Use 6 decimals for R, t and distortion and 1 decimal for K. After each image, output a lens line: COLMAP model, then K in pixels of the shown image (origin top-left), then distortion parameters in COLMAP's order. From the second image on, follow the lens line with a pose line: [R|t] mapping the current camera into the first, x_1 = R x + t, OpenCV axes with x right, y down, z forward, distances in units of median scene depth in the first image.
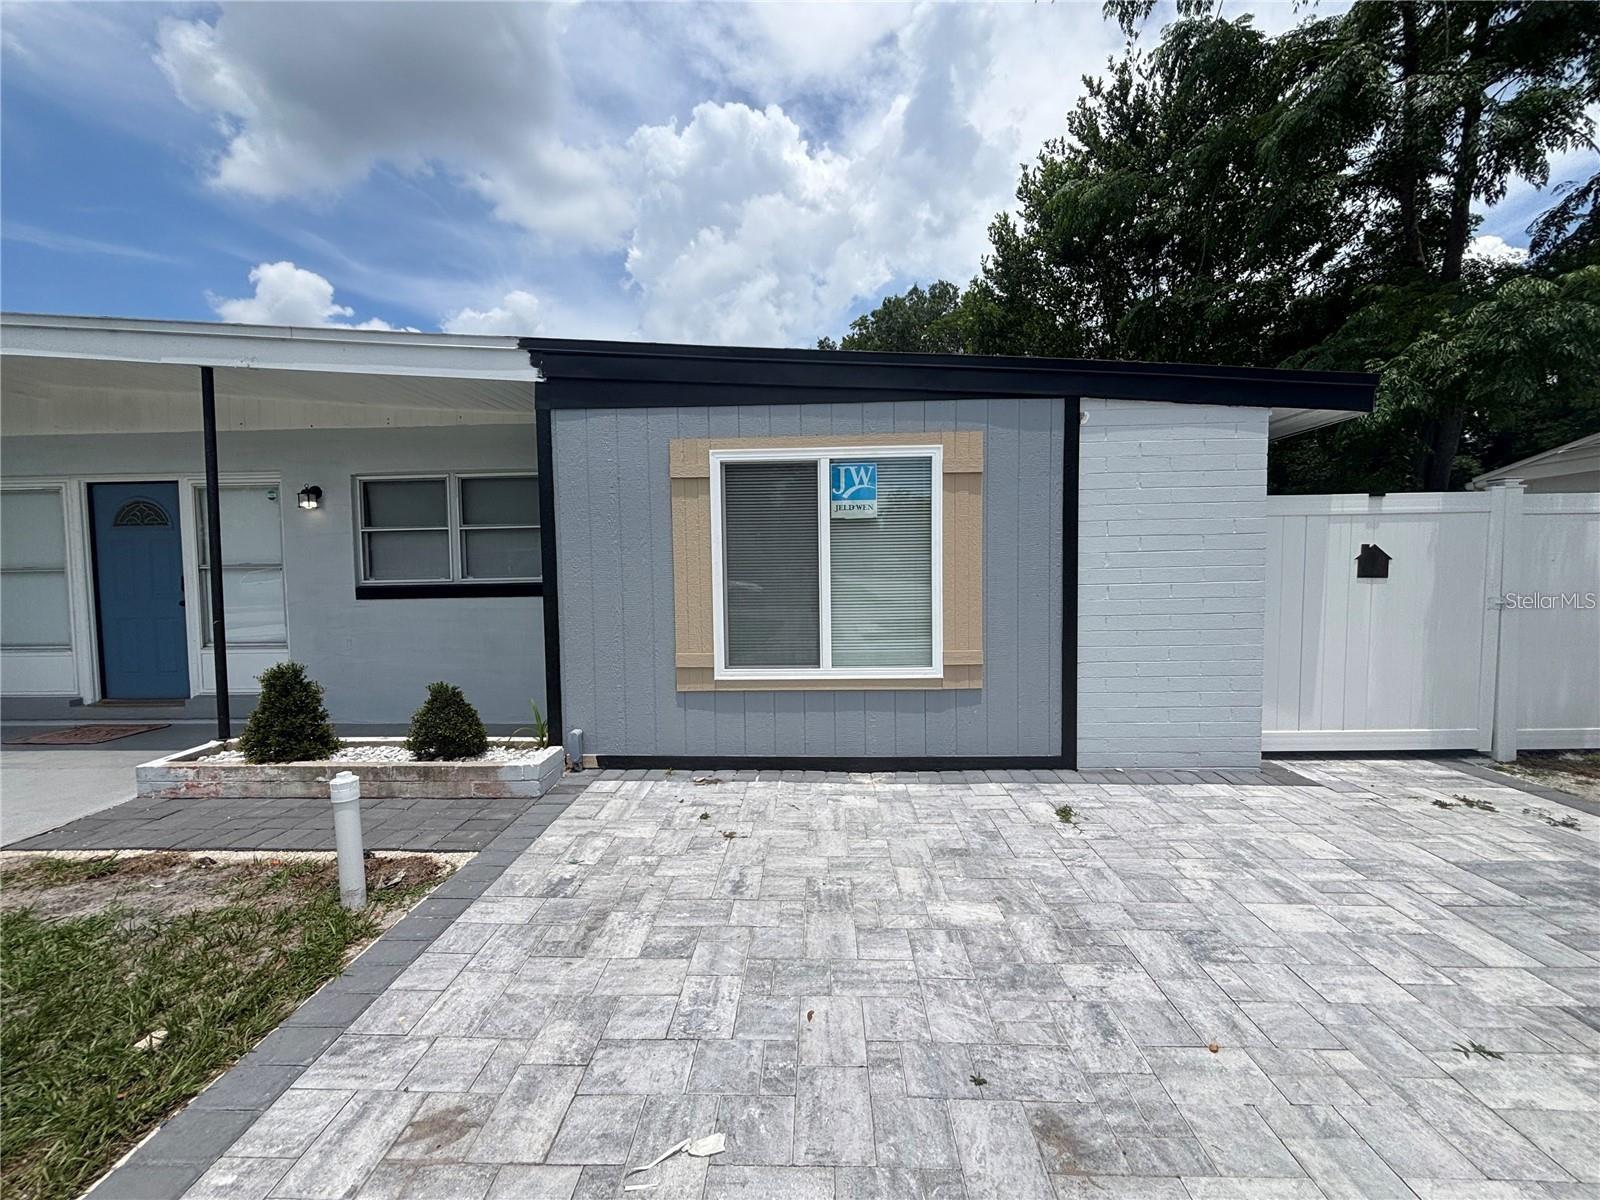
lens RADIAL K [[649.7, 0, 801.1], [0, 649.7, 600.7], [0, 0, 1]] dist [0.000846, 0.000065]
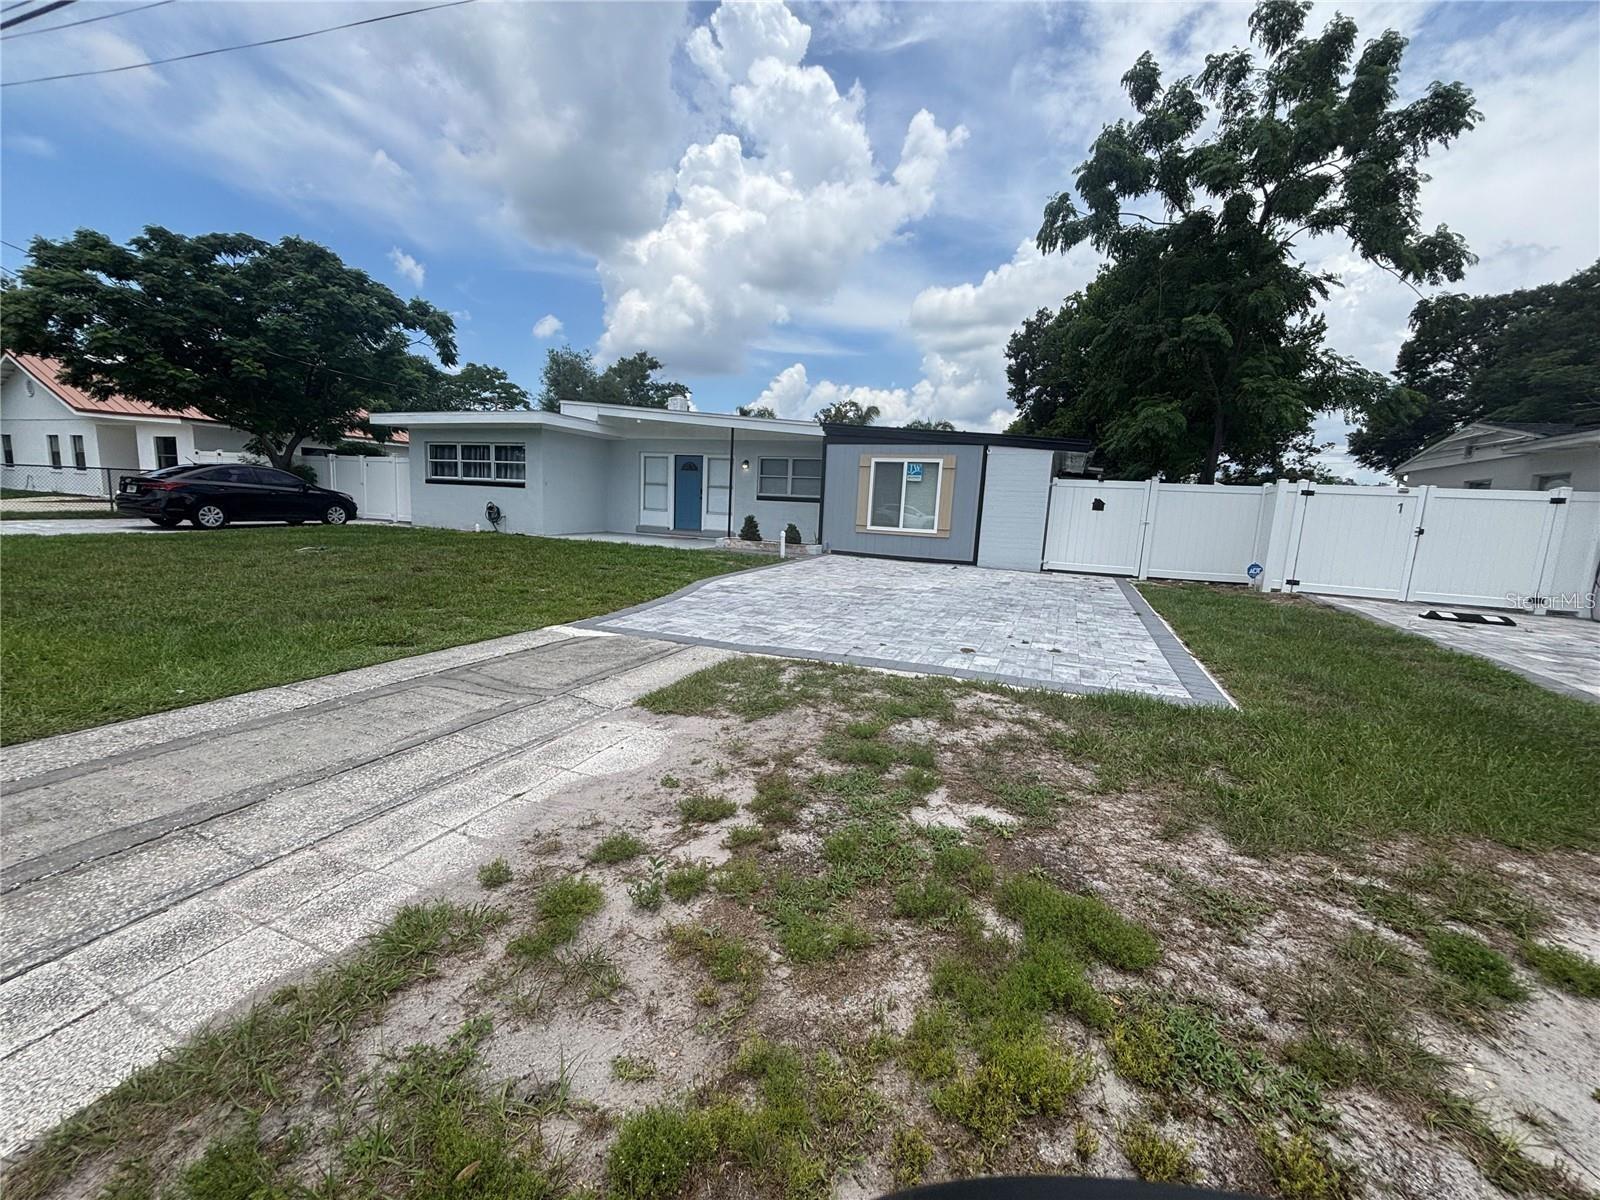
lens RADIAL K [[649.7, 0, 804.6], [0, 649.7, 609.2], [0, 0, 1]] dist [0.000846, 0.000065]
pose [[0.933479, 0.115233, -0.339615, 0.737045], [-0.082038, 0.990476, 0.110580, 0.189759], [0.349123, -0.075362, 0.934042, -2.219313]]
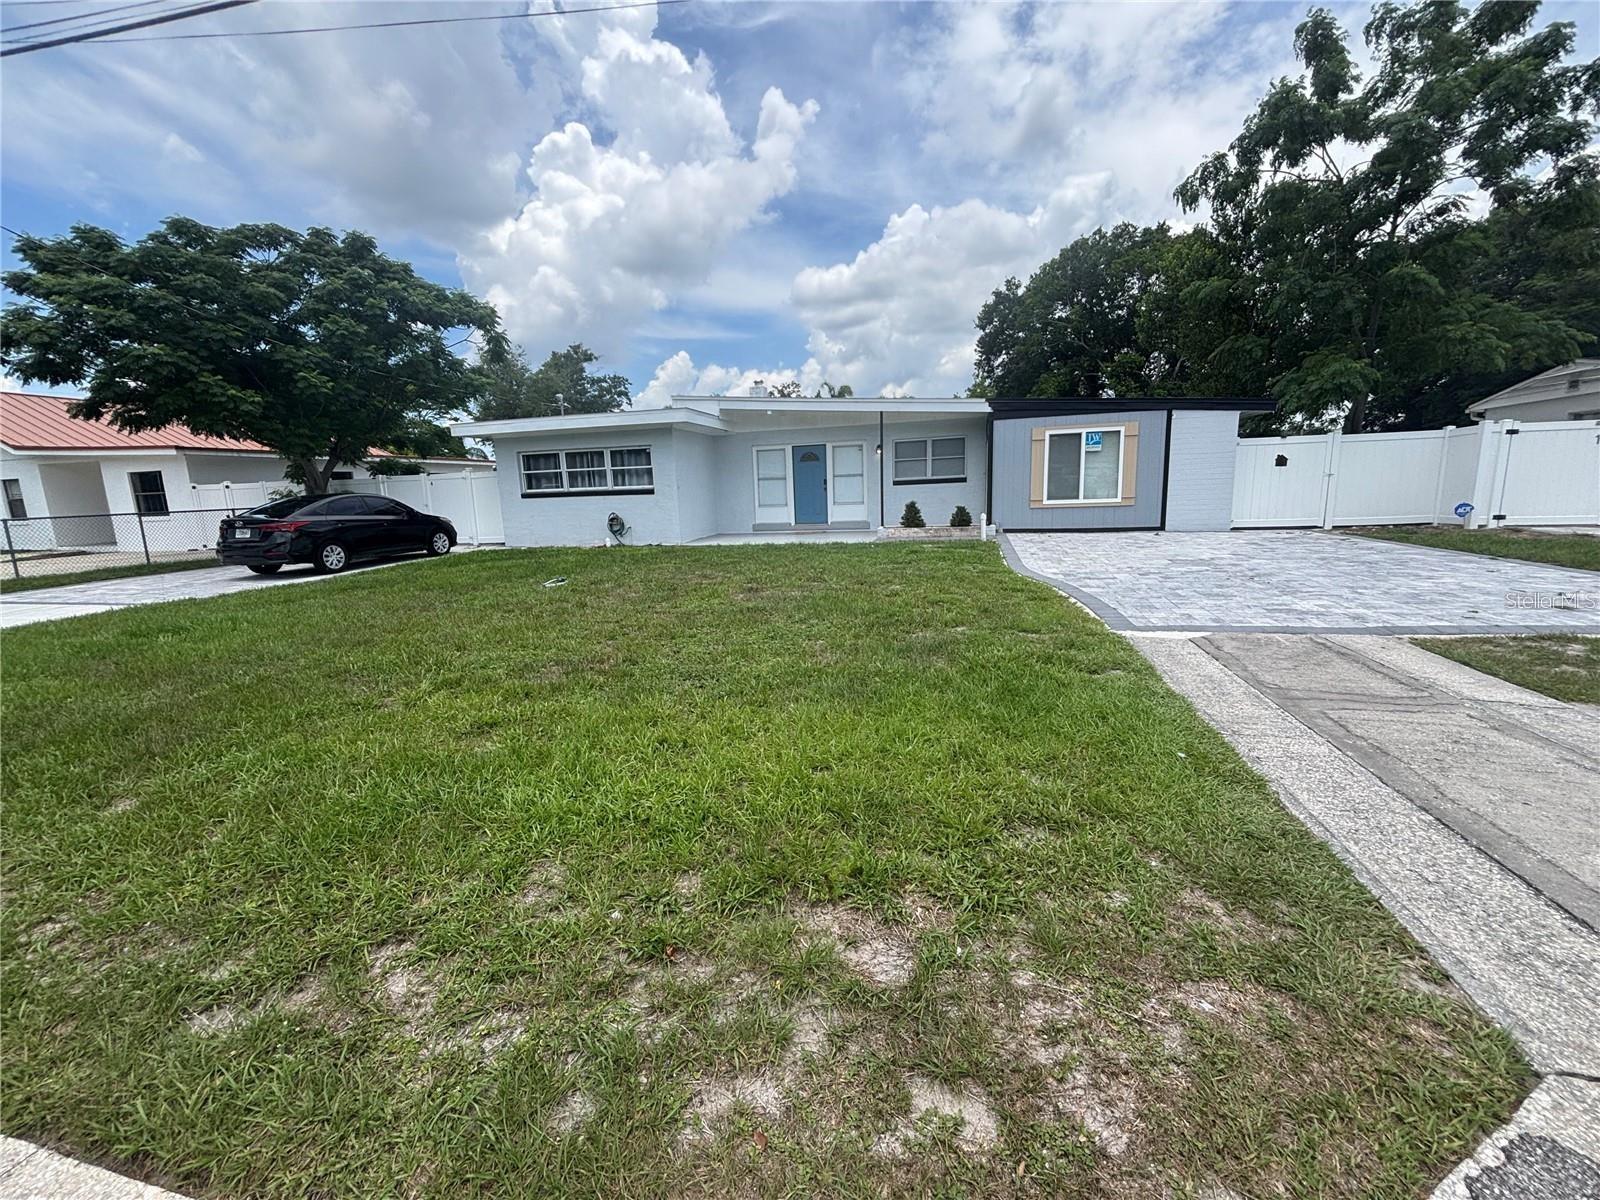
lens RADIAL K [[649.7, 0, 805.4], [0, 649.7, 607.0], [0, 0, 1]] dist [0.000846, 0.000065]
pose [[0.976635, 0.017917, -0.214157, -0.594072], [0.009547, 0.991918, 0.126525, 0.211355], [0.214693, -0.125613, 0.968570, -2.463116]]
